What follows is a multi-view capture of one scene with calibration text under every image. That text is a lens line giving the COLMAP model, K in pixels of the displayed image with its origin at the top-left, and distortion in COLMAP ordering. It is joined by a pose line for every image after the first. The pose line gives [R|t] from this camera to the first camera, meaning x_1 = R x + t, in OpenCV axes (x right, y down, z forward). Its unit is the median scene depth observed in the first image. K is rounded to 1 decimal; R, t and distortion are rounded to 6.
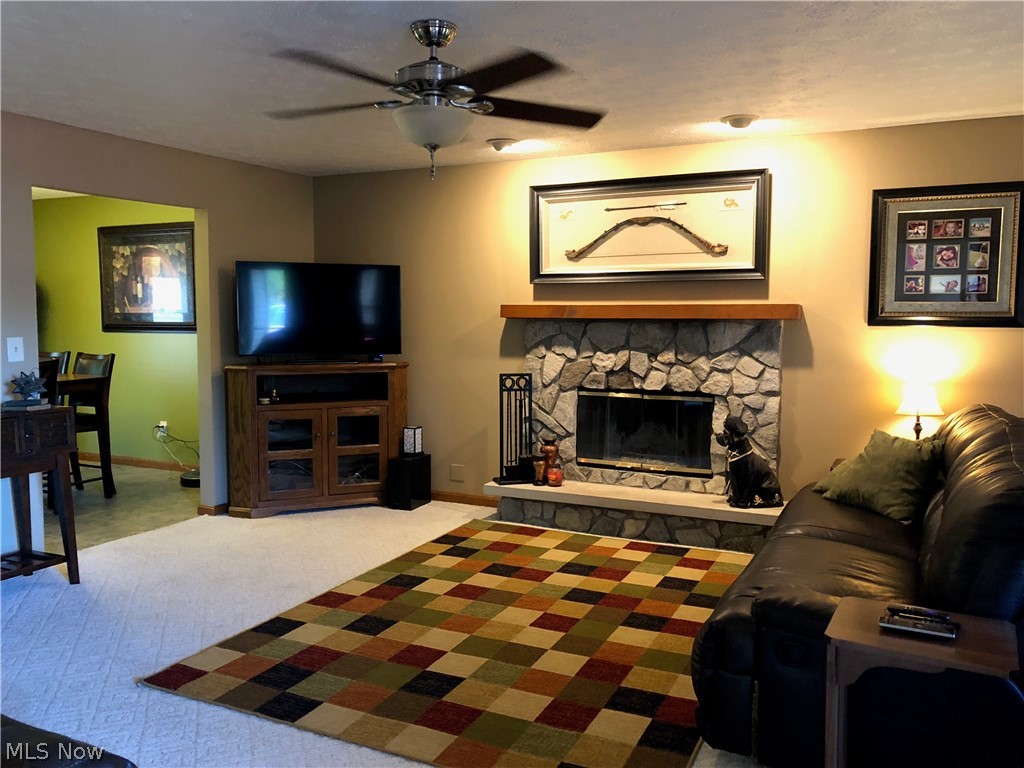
lens RADIAL K [[849.2, 0, 508.3], [0, 849.2, 389.8], [0, 0, 1]] dist [0.047325, -0.020515]
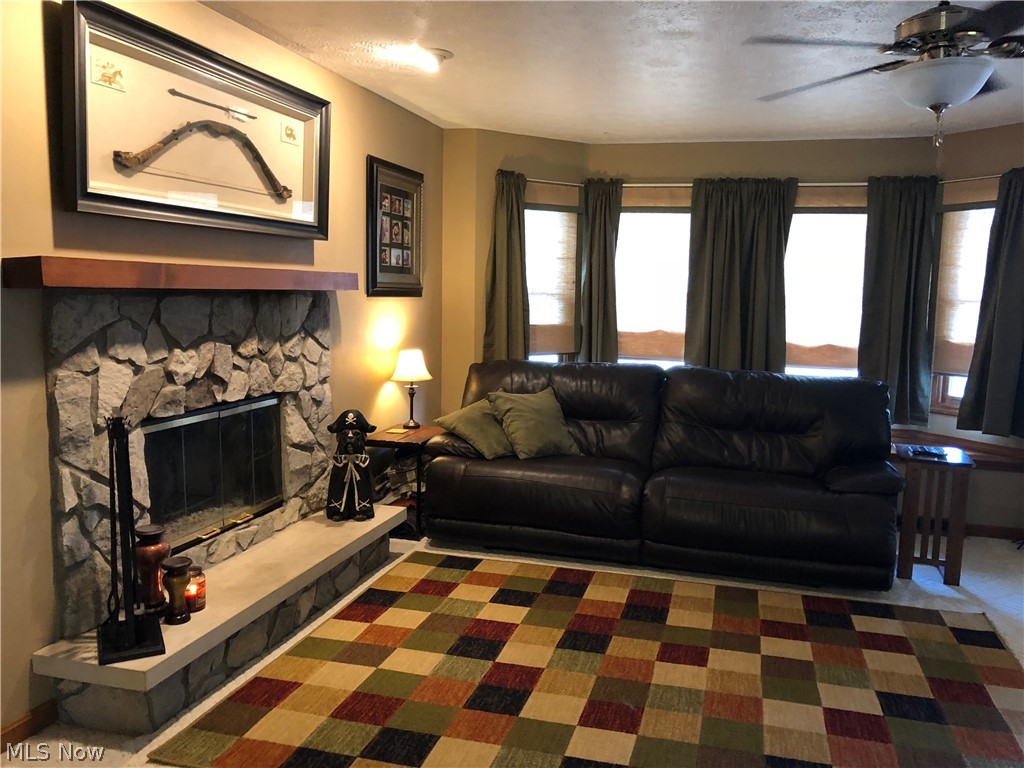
lens RADIAL K [[849.2, 0, 539.5], [0, 849.2, 381.4], [0, 0, 1]] dist [0.047325, -0.020515]
pose [[-0.209014, -0.118466, 0.970710, -0.513016], [0.060635, 0.989155, 0.133773, -0.088141], [-0.976031, 0.086820, -0.199565, 0.920052]]
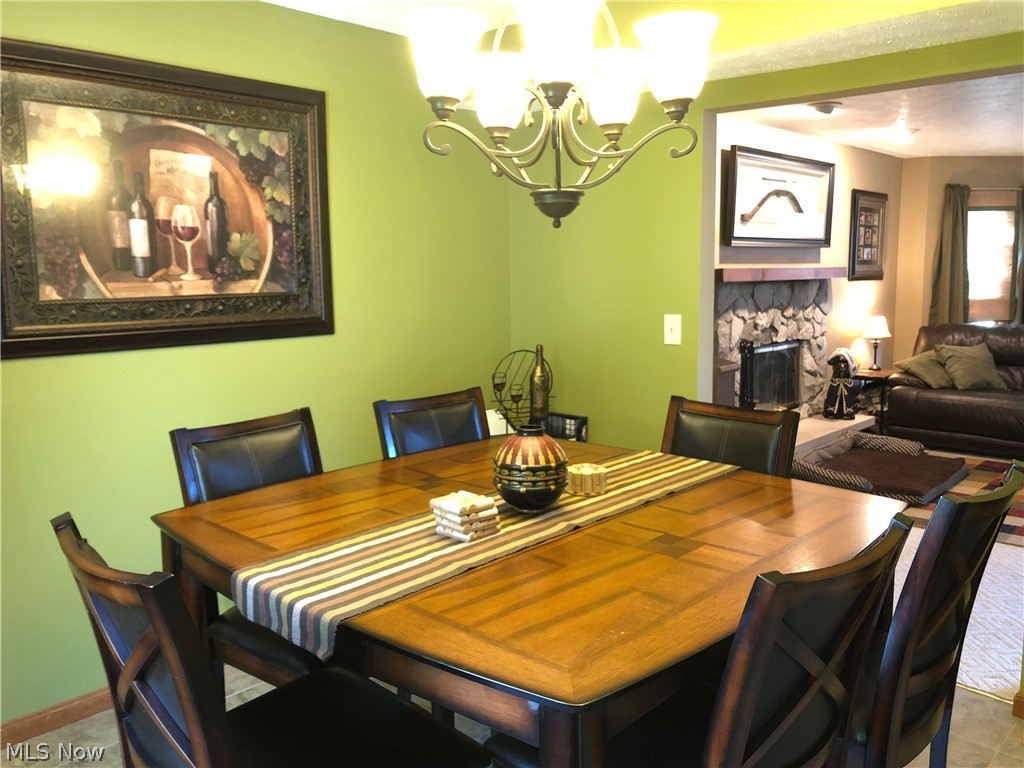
lens RADIAL K [[849.2, 0, 537.6], [0, 849.2, 383.3], [0, 0, 1]] dist [0.047325, -0.020515]
pose [[0.262340, -0.134462, 0.955561, -1.050960], [0.098911, 0.988776, 0.111981, -0.108347], [-0.959893, 0.065138, 0.272695, 1.024168]]
